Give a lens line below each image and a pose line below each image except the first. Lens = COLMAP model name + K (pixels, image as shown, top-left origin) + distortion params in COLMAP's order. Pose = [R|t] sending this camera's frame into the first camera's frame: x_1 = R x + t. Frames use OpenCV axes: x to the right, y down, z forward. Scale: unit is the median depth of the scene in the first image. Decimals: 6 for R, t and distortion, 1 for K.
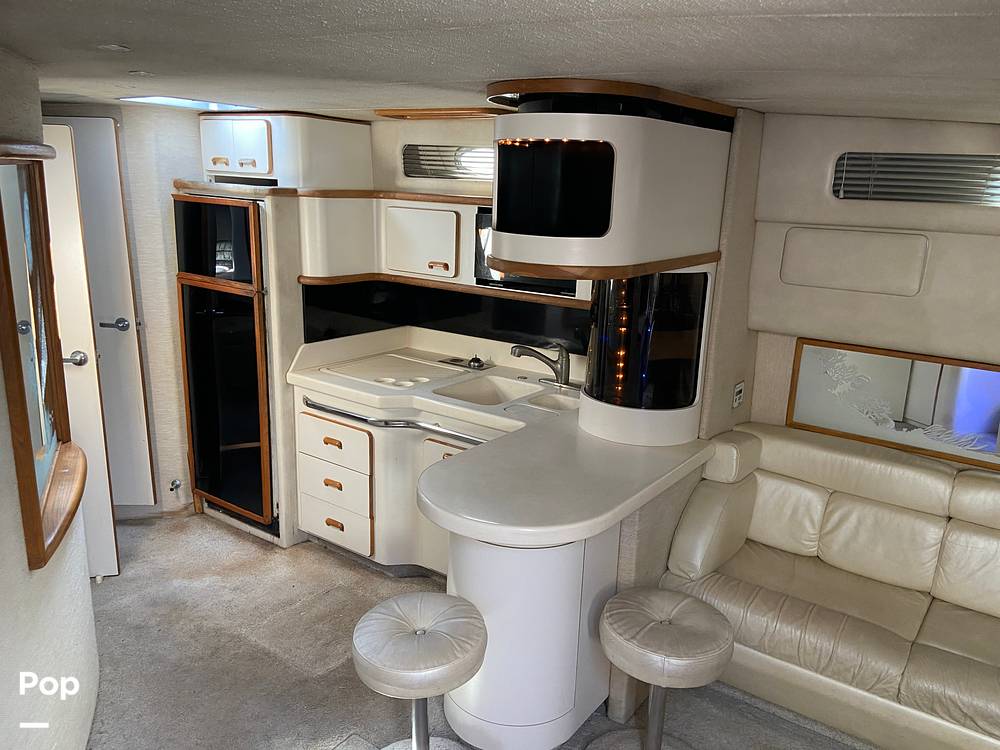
lens RADIAL K [[765.6, 0, 512.2], [0, 765.6, 382.5], [0, 0, 1]] dist [0.095313, -0.057955]
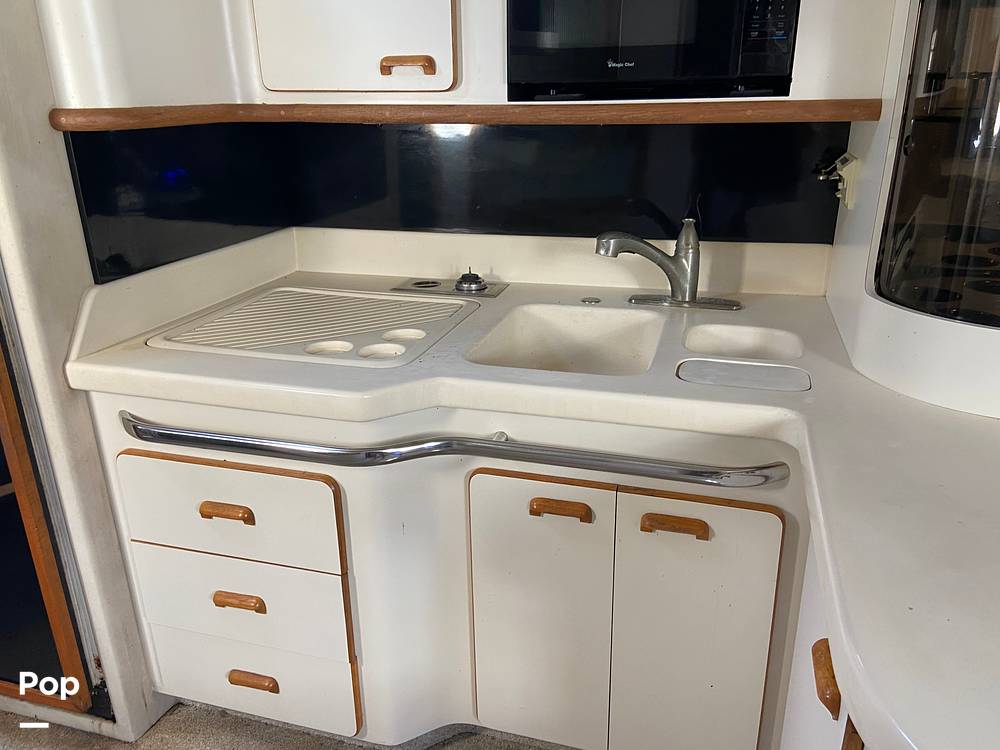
lens RADIAL K [[765.6, 0, 501.9], [0, 765.6, 383.6], [0, 0, 1]] dist [0.095313, -0.057955]
pose [[0.945562, -0.161860, 0.282336, -0.197214], [0.128018, 0.982599, 0.134573, -0.028691], [-0.299205, -0.091103, 0.949830, 0.553127]]
